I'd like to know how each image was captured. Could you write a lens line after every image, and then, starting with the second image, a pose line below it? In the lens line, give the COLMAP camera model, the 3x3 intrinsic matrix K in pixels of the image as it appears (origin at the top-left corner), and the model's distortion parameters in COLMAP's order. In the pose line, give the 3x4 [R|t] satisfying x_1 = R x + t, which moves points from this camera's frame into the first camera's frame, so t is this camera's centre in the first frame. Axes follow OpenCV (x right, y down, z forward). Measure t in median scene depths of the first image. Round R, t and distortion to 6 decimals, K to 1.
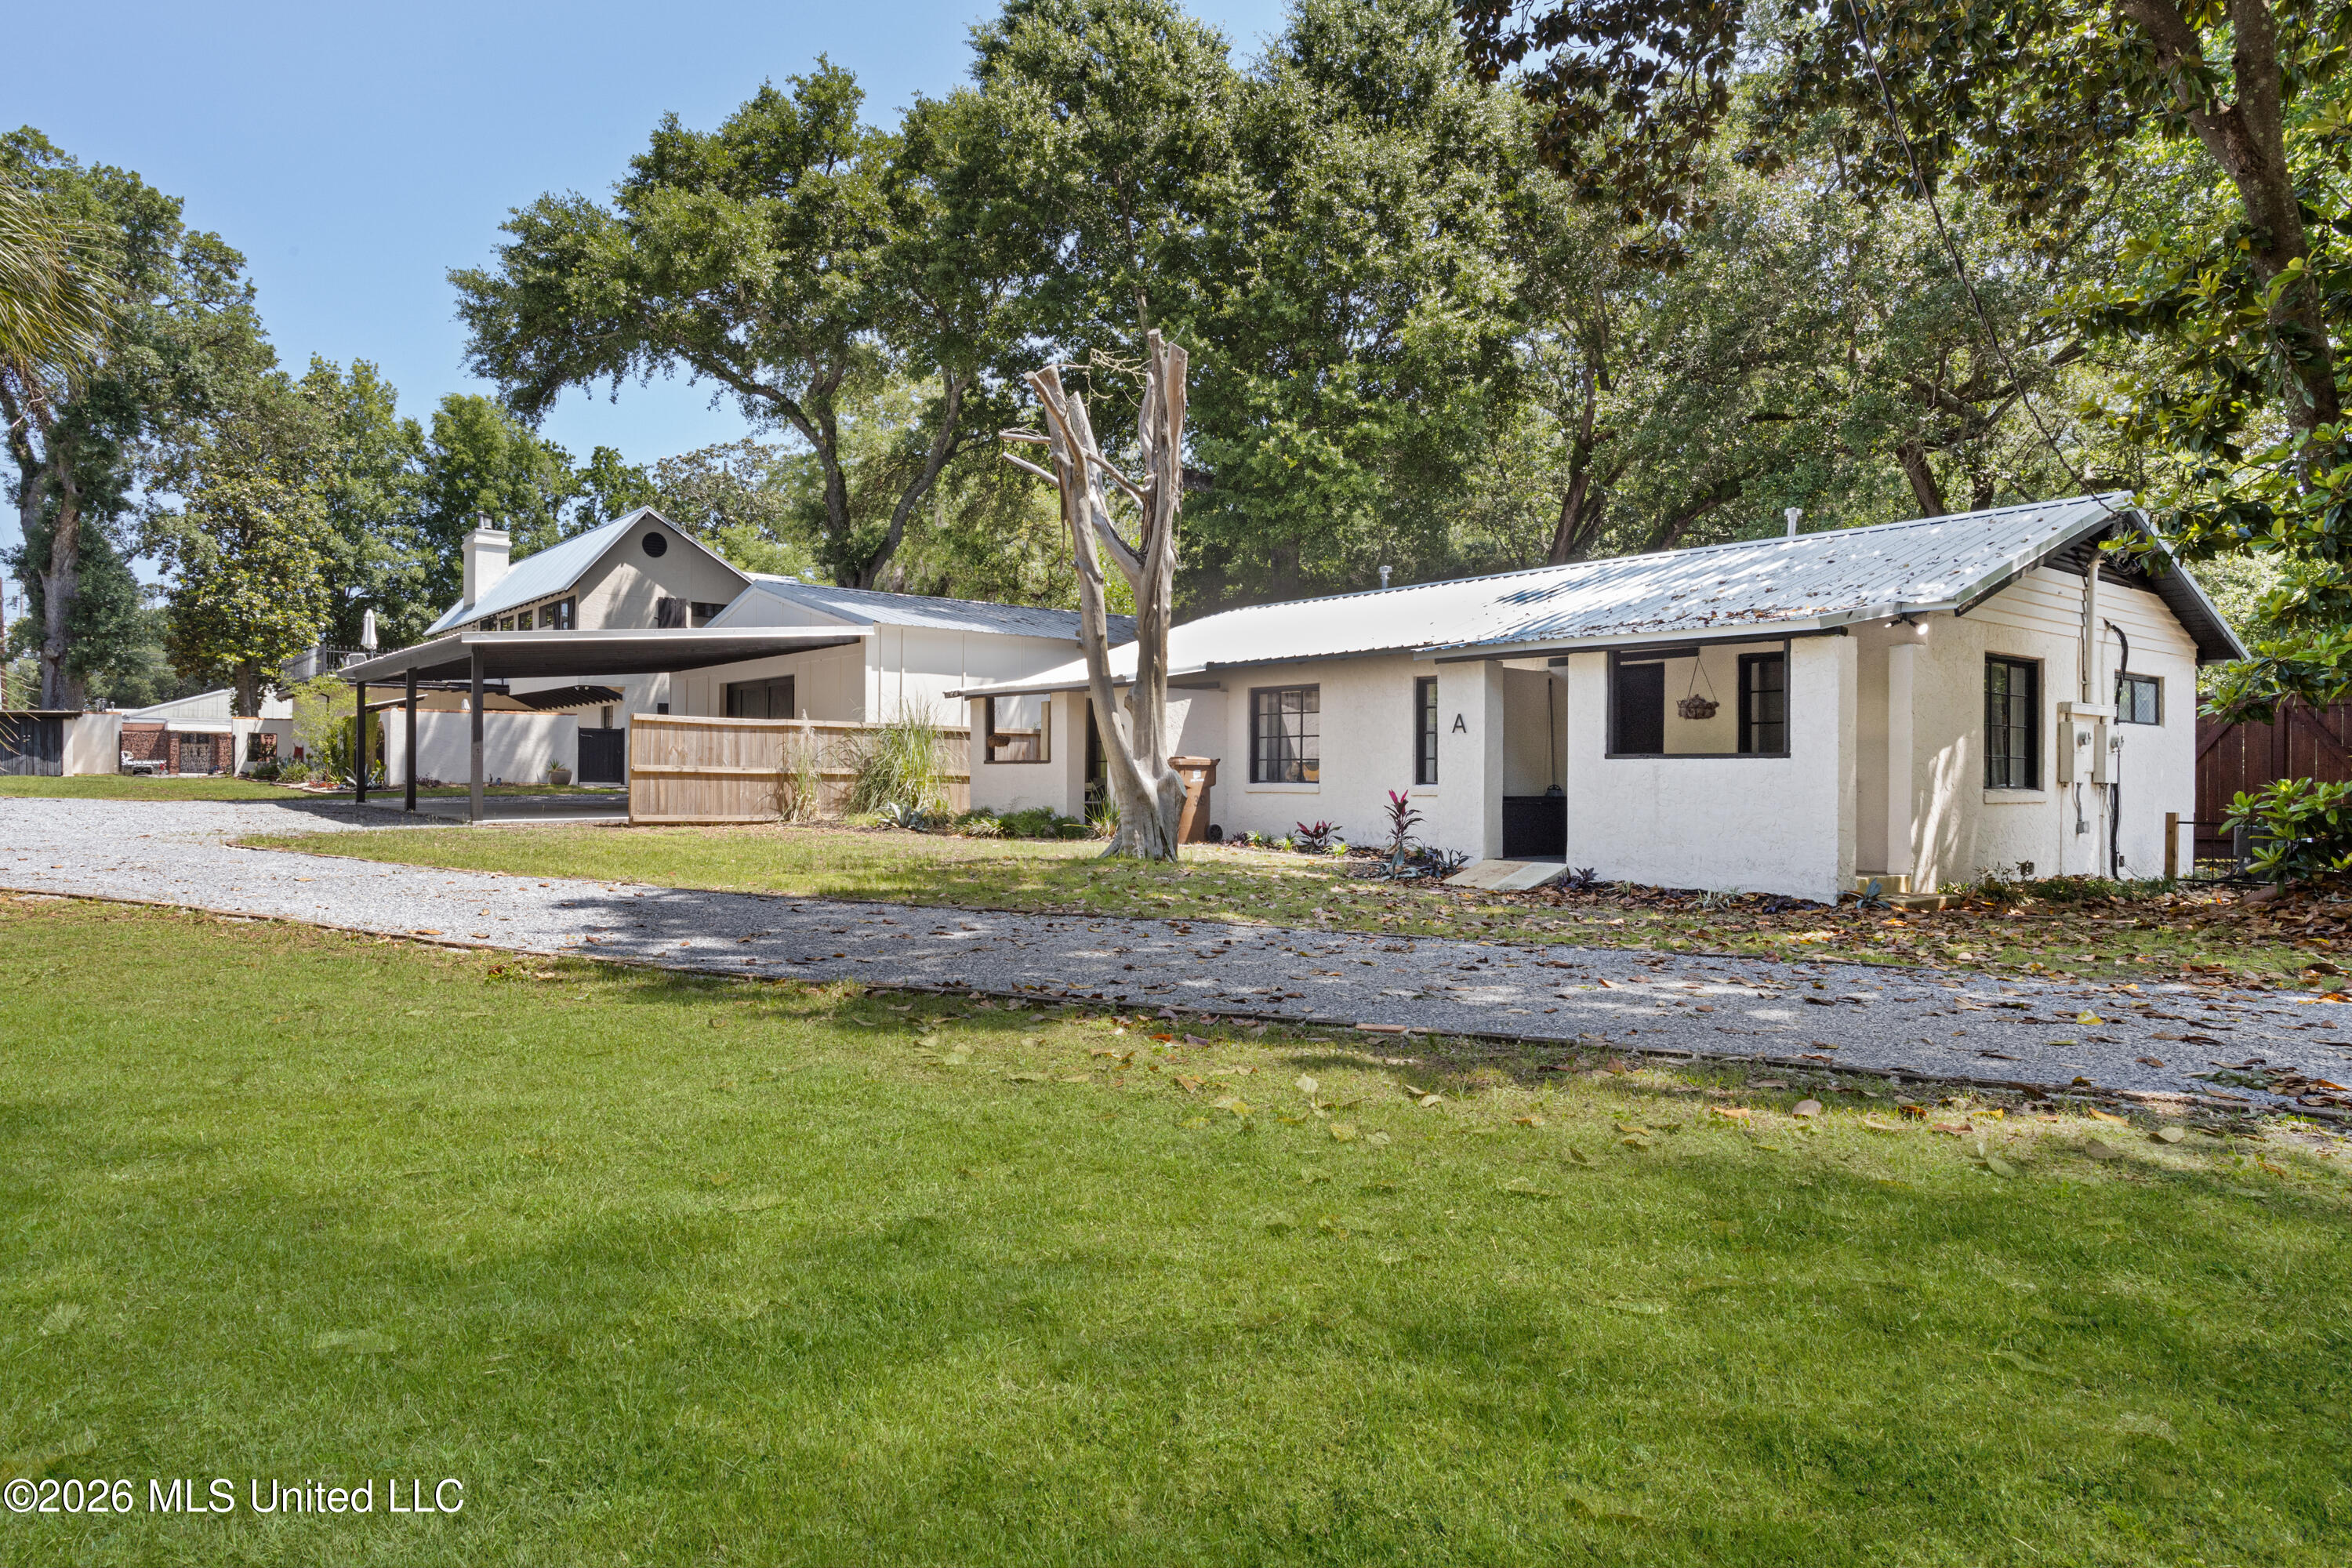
lens RADIAL K [[1504.3, 0, 1174.1], [0, 1504.3, 775.2], [0, 0, 1]] dist [0.001762, 0.002526]
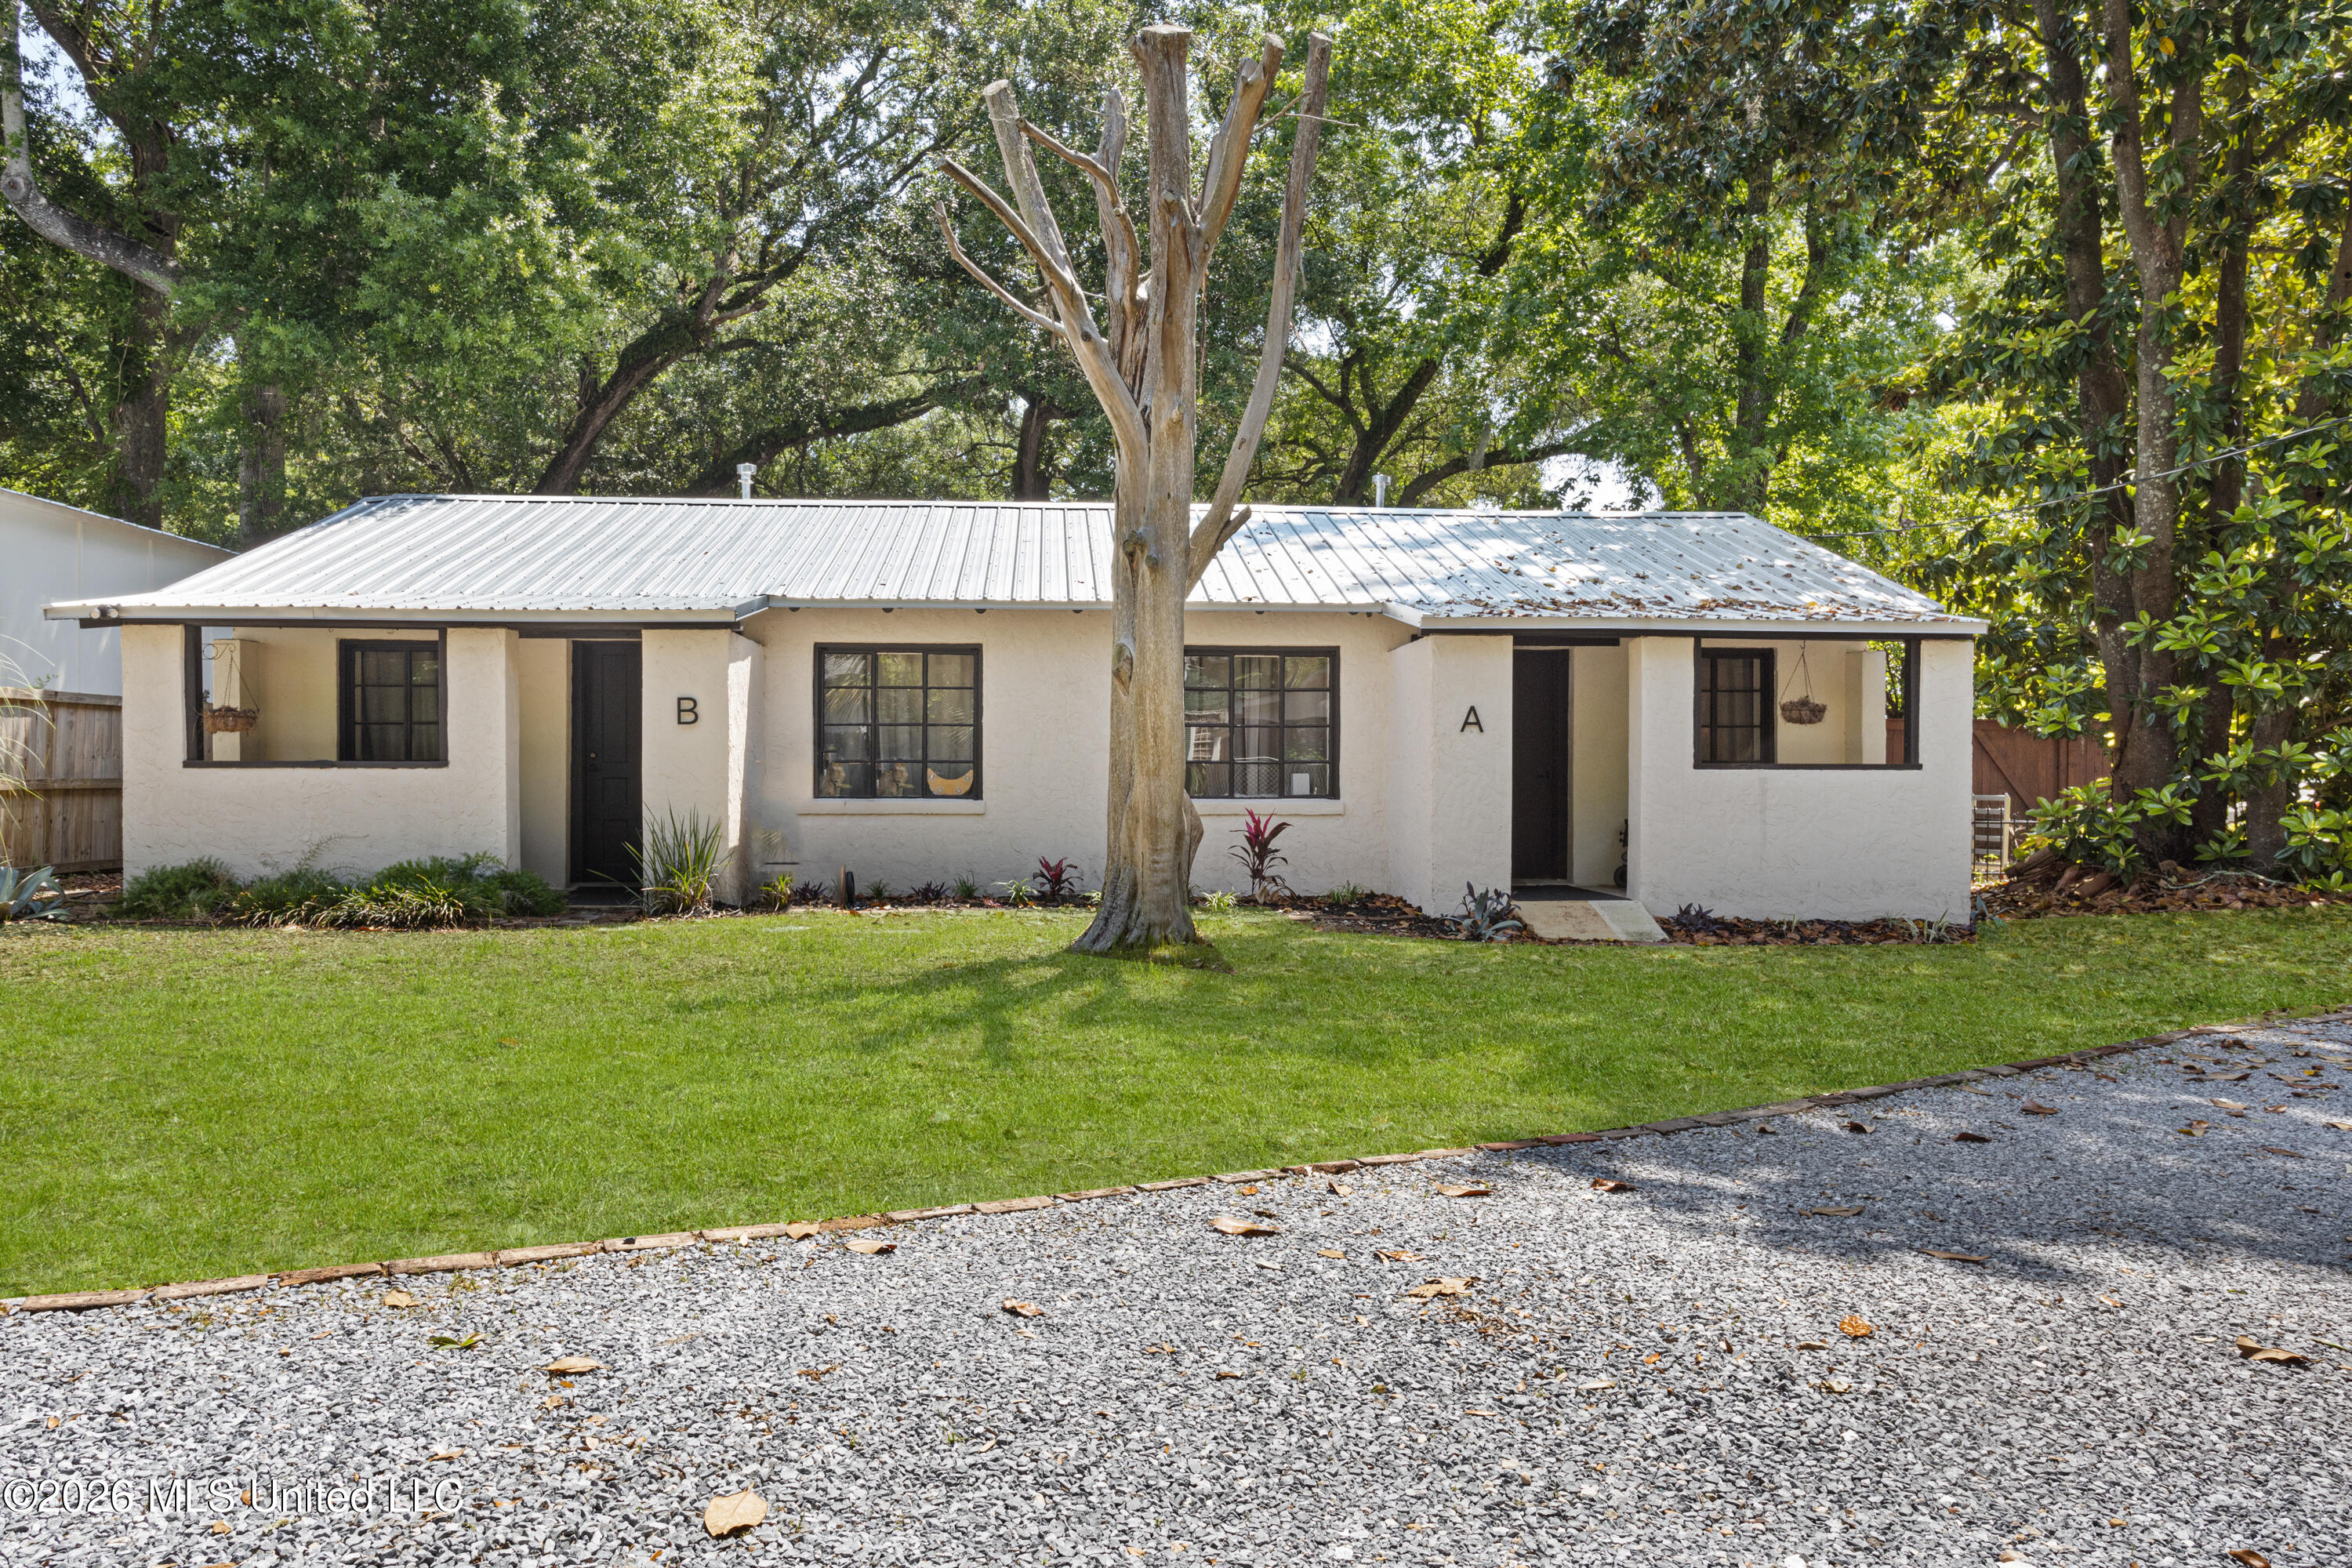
lens RADIAL K [[1714.2, 0, 1176.2], [0, 1714.2, 789.4], [0, 0, 1]] dist [-0.000219, -0.000072]
pose [[0.518075, -0.000050, 0.855335, -0.584796], [-0.000566, 1.000000, 0.000402, 0.000178], [-0.855335, -0.000693, 0.518075, 0.682692]]
